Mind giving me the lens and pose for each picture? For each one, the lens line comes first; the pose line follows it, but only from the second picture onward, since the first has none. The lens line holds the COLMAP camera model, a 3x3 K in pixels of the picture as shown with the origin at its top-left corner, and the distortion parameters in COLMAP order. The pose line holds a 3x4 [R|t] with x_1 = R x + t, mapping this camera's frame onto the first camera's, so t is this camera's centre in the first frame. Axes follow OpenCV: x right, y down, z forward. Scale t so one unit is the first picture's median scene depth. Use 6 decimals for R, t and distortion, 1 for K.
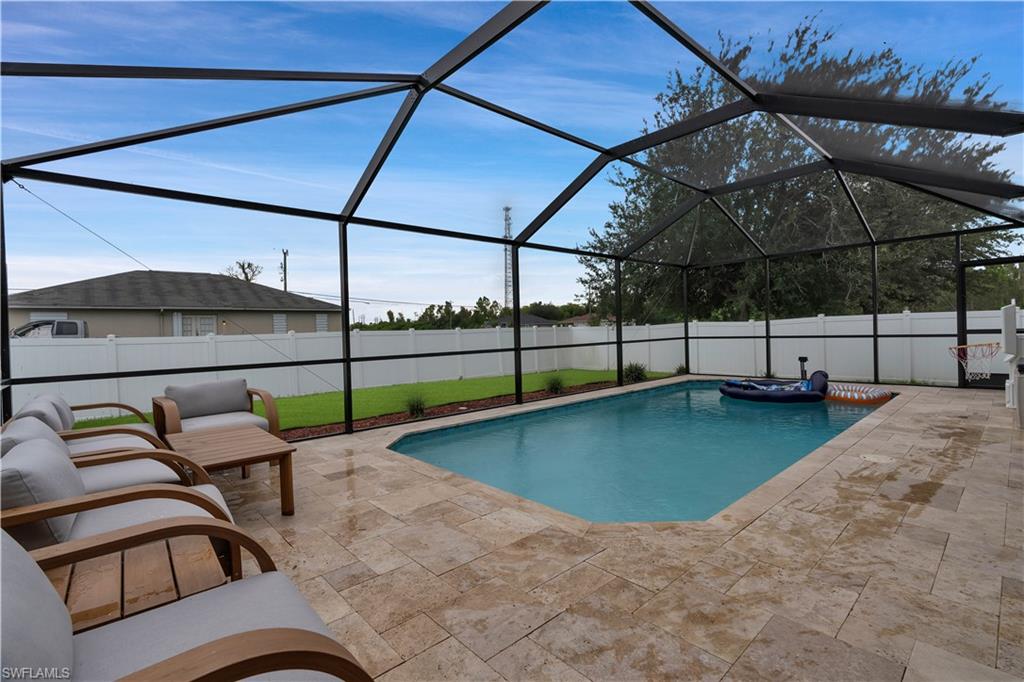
lens RADIAL K [[463.7, 0, 513.3], [0, 463.7, 340.9], [0, 0, 1]] dist [-0.002834, 0.000557]
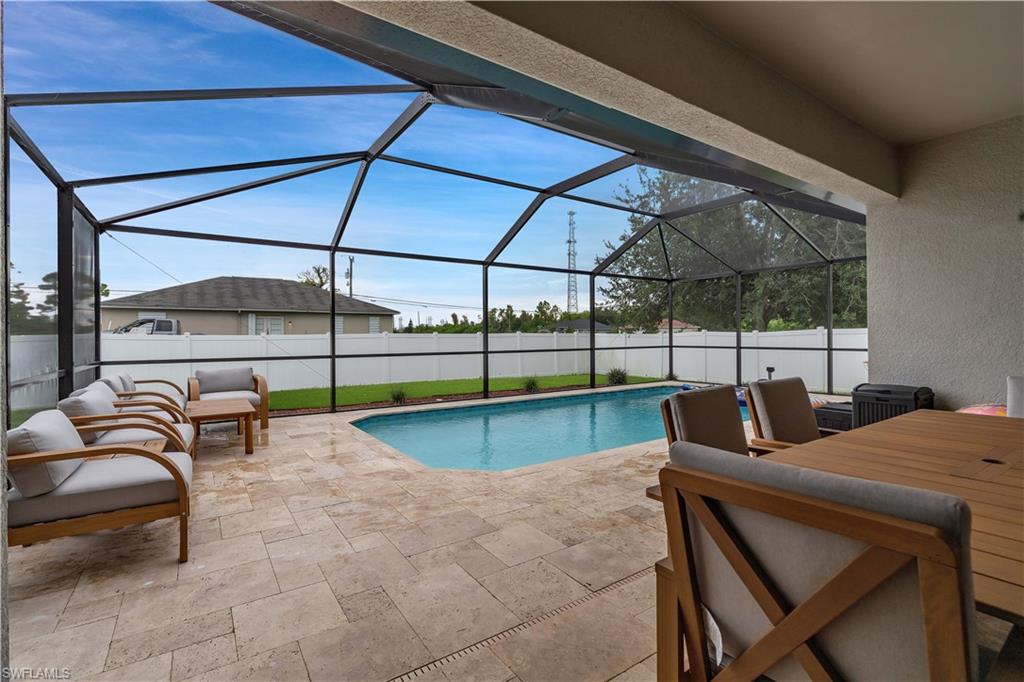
lens RADIAL K [[463.7, 0, 510.7], [0, 463.7, 343.1], [0, 0, 1]] dist [-0.002834, 0.000557]
pose [[0.989957, 0.024456, -0.139235, 0.285242], [-0.025021, 0.999684, -0.002309, -0.005621], [0.139134, 0.005769, 0.990257, -0.200554]]
